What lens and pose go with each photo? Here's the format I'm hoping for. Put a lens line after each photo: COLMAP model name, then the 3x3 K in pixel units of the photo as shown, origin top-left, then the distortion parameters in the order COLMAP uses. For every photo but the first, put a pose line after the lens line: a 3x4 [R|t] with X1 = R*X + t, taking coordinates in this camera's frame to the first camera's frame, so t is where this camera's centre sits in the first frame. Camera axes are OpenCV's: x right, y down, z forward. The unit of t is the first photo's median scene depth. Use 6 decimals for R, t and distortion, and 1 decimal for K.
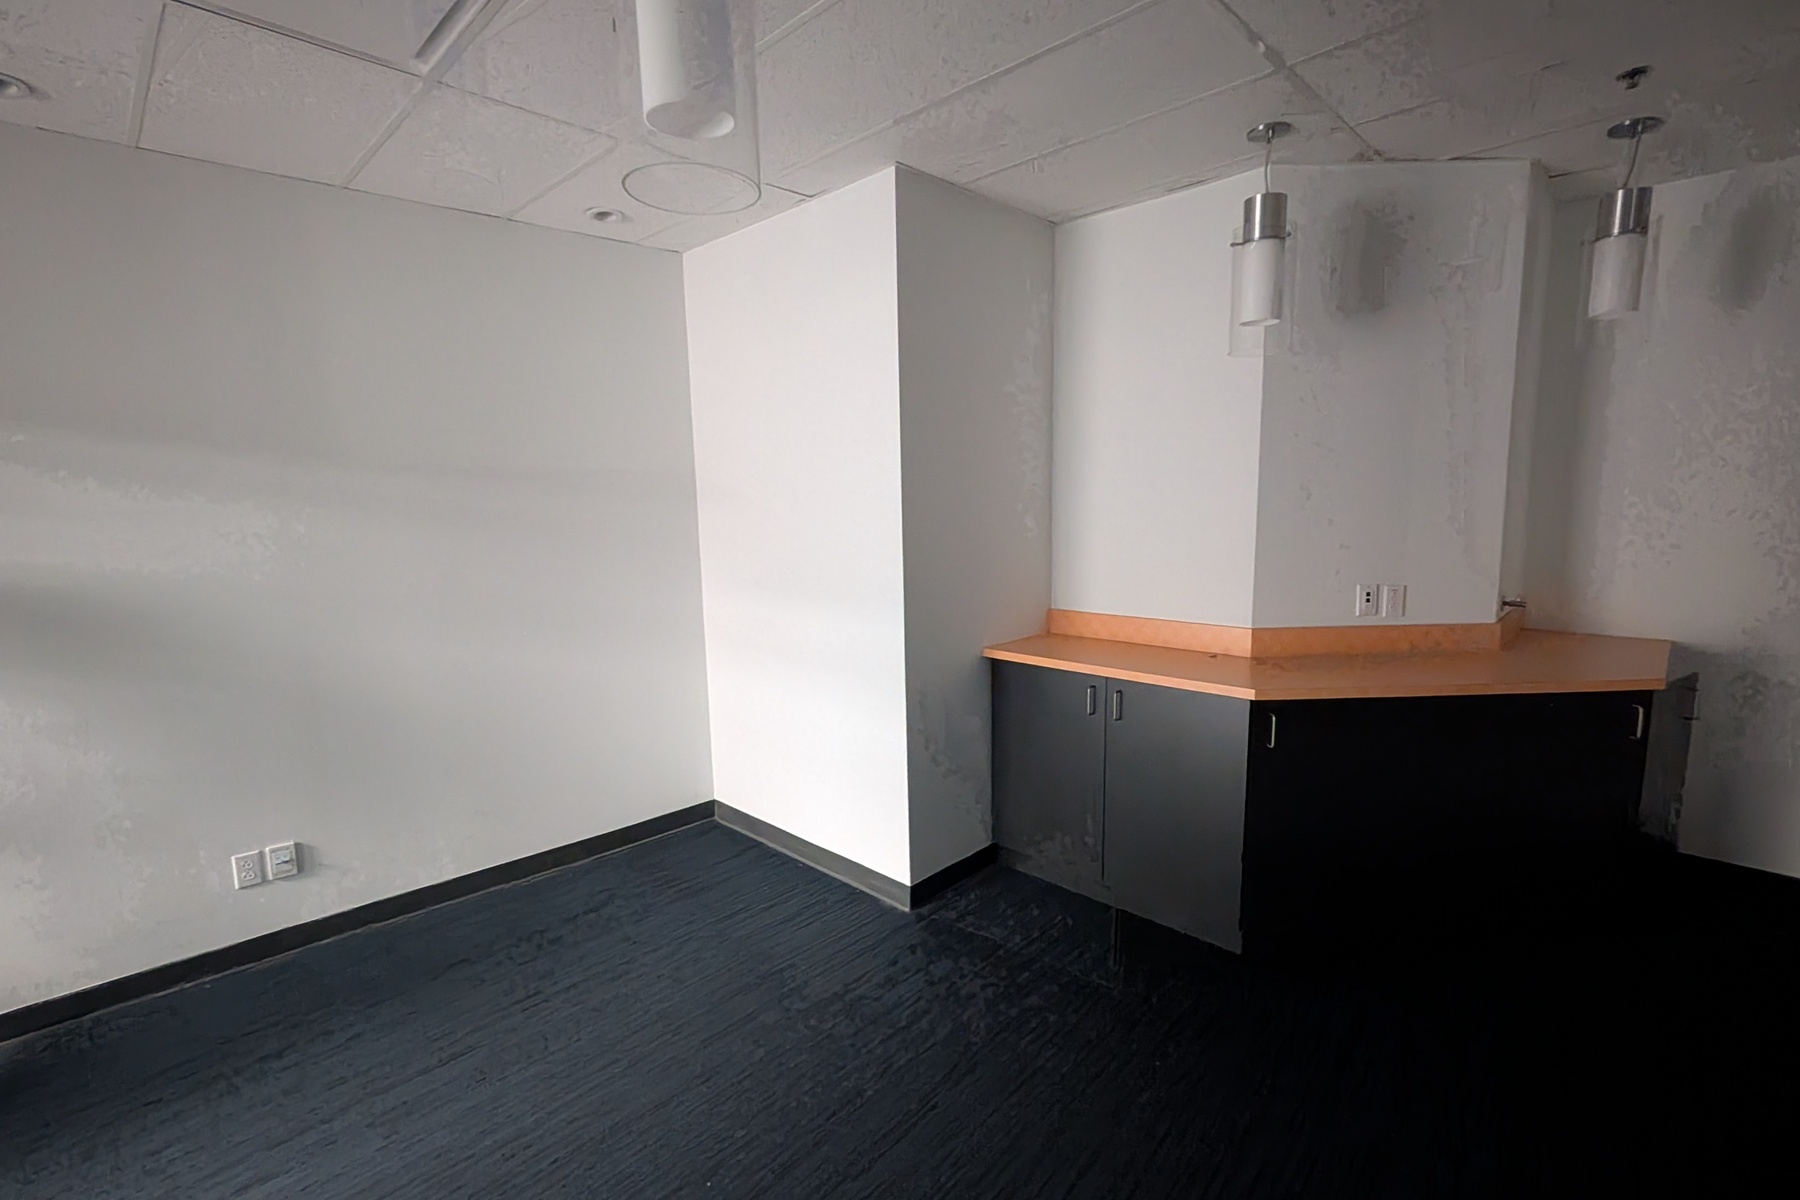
lens RADIAL K [[773.2, 0, 901.3], [0, 773.2, 608.1], [0, 0, 1]] dist [-0.000982, 0.000378]
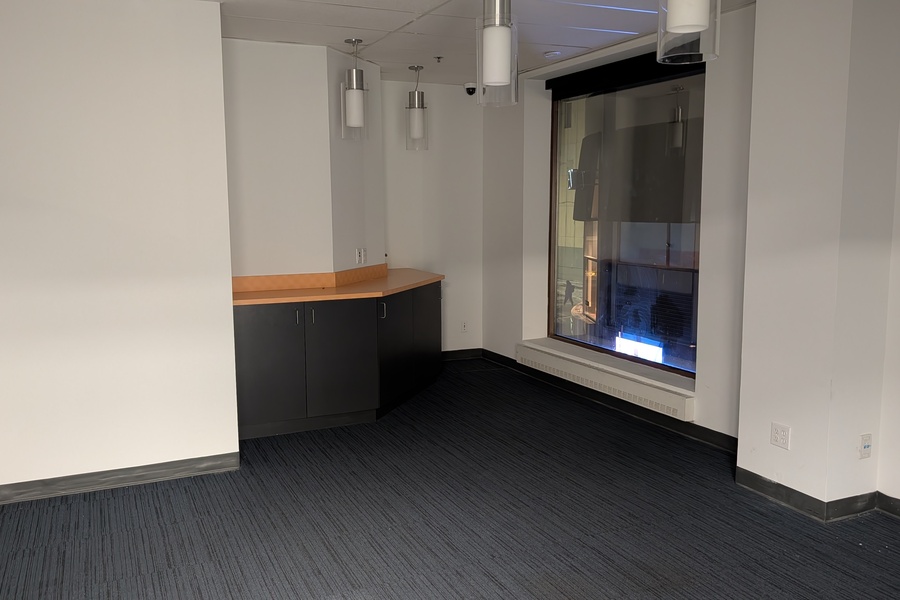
lens RADIAL K [[786.5, 0, 450.0], [0, 786.5, 300.0], [0, 0, 1]] dist [0.003685, 0.000981]
pose [[0.378867, -0.094709, 0.920592, -1.264276], [0.134879, 0.989779, 0.046318, 0.041364], [-0.915569, 0.106620, 0.387769, -0.042533]]
